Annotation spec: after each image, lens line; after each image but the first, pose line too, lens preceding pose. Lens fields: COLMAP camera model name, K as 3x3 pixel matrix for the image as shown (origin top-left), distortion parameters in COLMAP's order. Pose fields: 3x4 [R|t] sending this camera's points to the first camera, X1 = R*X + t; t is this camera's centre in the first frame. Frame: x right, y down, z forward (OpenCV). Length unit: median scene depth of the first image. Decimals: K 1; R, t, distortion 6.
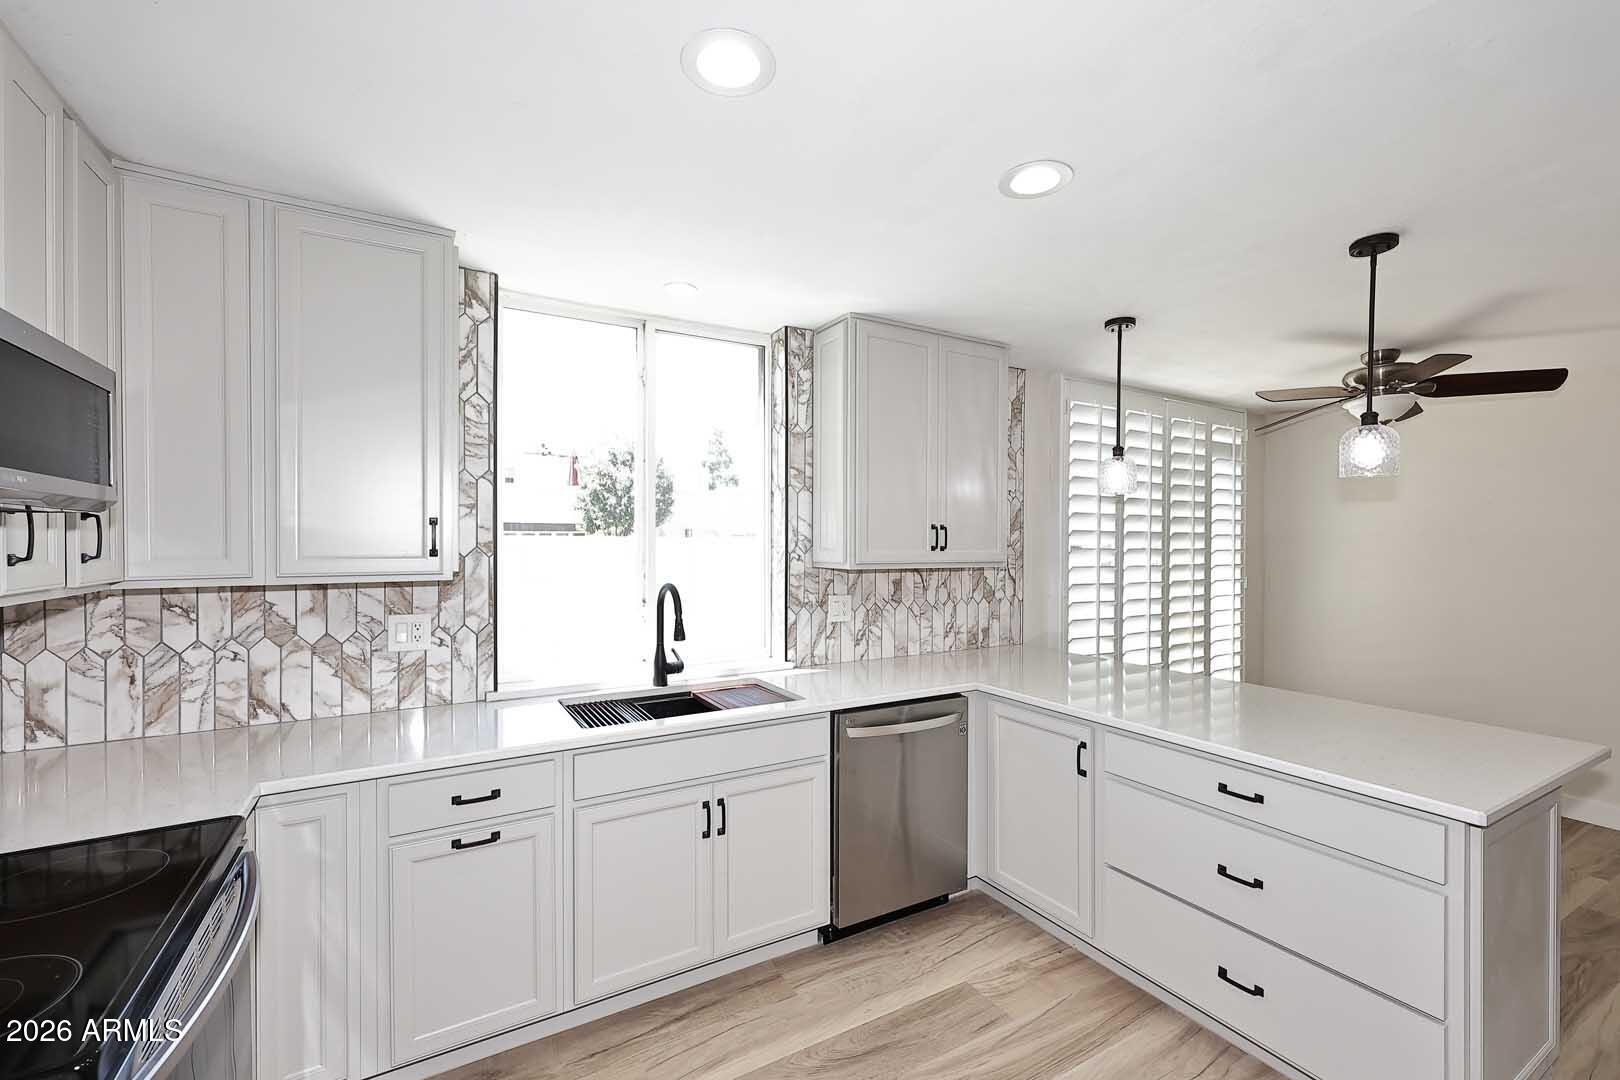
lens RADIAL K [[669.4, 0, 806.3], [0, 669.4, 551.0], [0, 0, 1]] dist [0.002755, 0.000845]
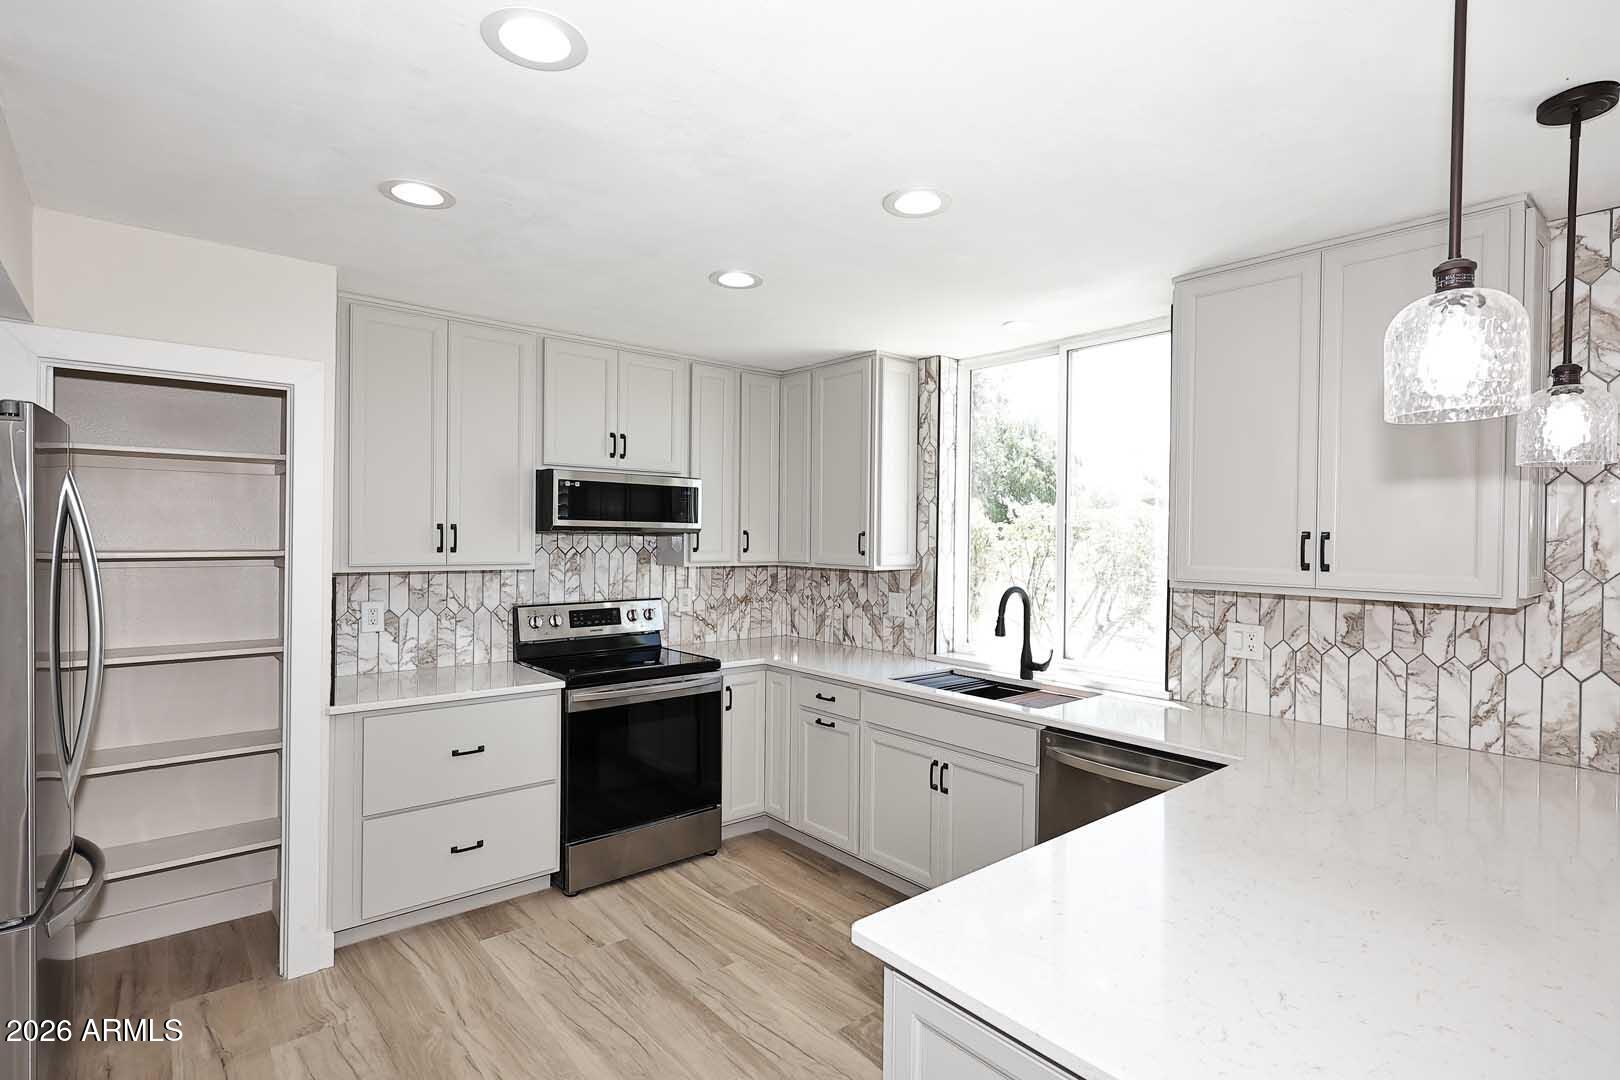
lens RADIAL K [[789.1, 0, 814.7], [0, 789.1, 540.7], [0, 0, 1]] dist [-0.003209, 0.001711]
pose [[0.185389, 0.009682, -0.982618, 0.851695], [-0.023050, 0.999719, 0.005501, -0.023129], [0.982395, 0.021630, 0.185560, 0.344420]]
